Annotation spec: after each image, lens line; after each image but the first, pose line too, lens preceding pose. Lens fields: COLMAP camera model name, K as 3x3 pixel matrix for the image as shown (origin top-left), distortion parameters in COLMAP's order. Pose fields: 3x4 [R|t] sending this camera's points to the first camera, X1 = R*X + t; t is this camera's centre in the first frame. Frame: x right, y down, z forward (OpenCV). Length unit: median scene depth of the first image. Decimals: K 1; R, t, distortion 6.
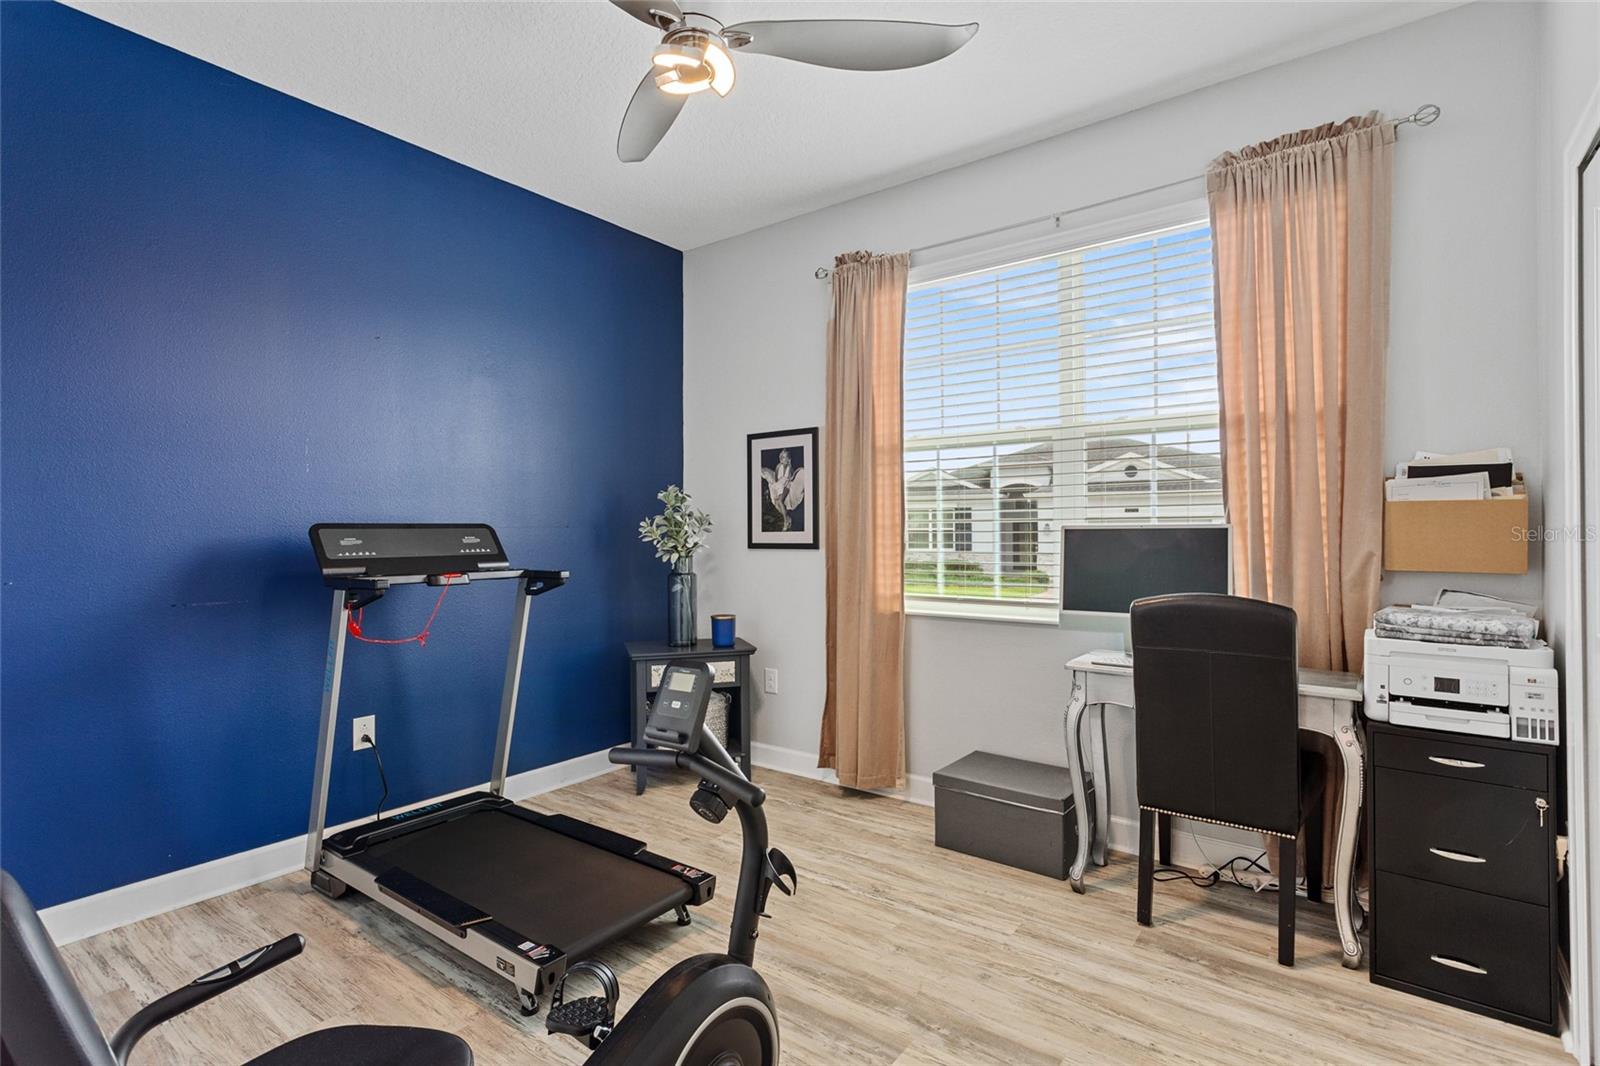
lens RADIAL K [[762.5, 0, 802.4], [0, 762.5, 530.6], [0, 0, 1]] dist [0.001336, 0.002089]
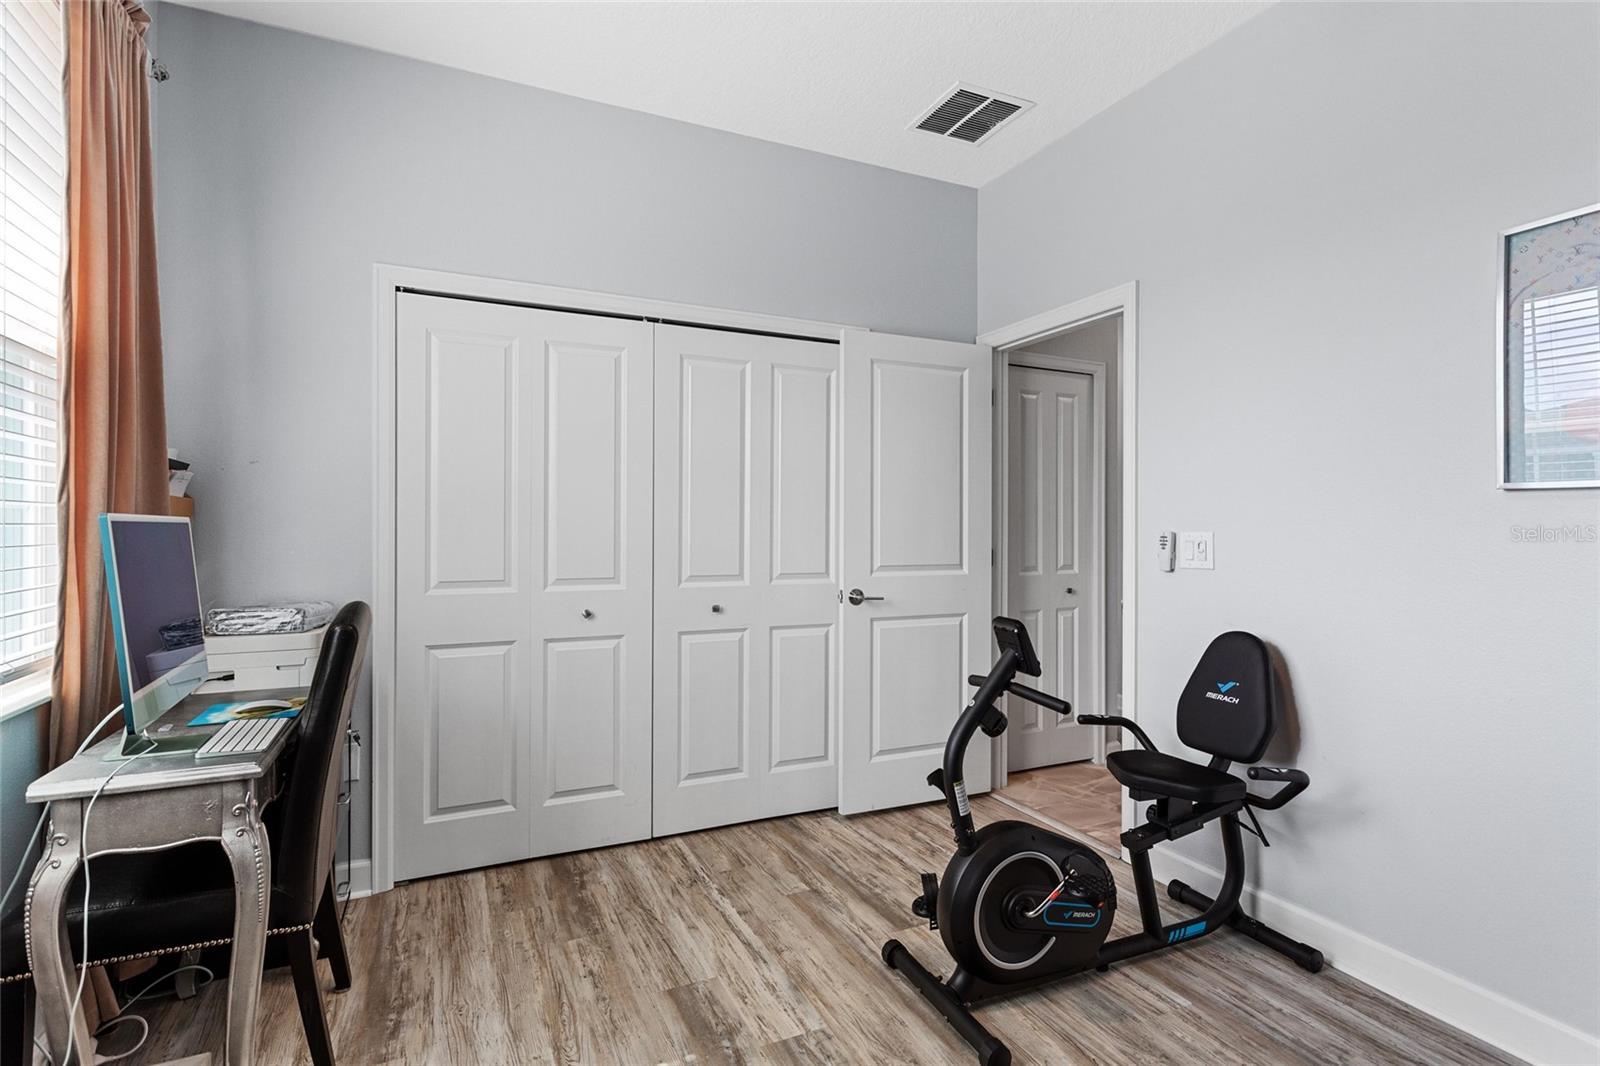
lens RADIAL K [[762.5, 0, 797.2], [0, 762.5, 541.5], [0, 0, 1]] dist [0.001336, 0.002089]
pose [[-0.885610, -0.006096, 0.464390, -0.345966], [-0.012443, 0.999866, -0.010604, 0.029061], [-0.464264, -0.015170, -0.885567, 1.857496]]
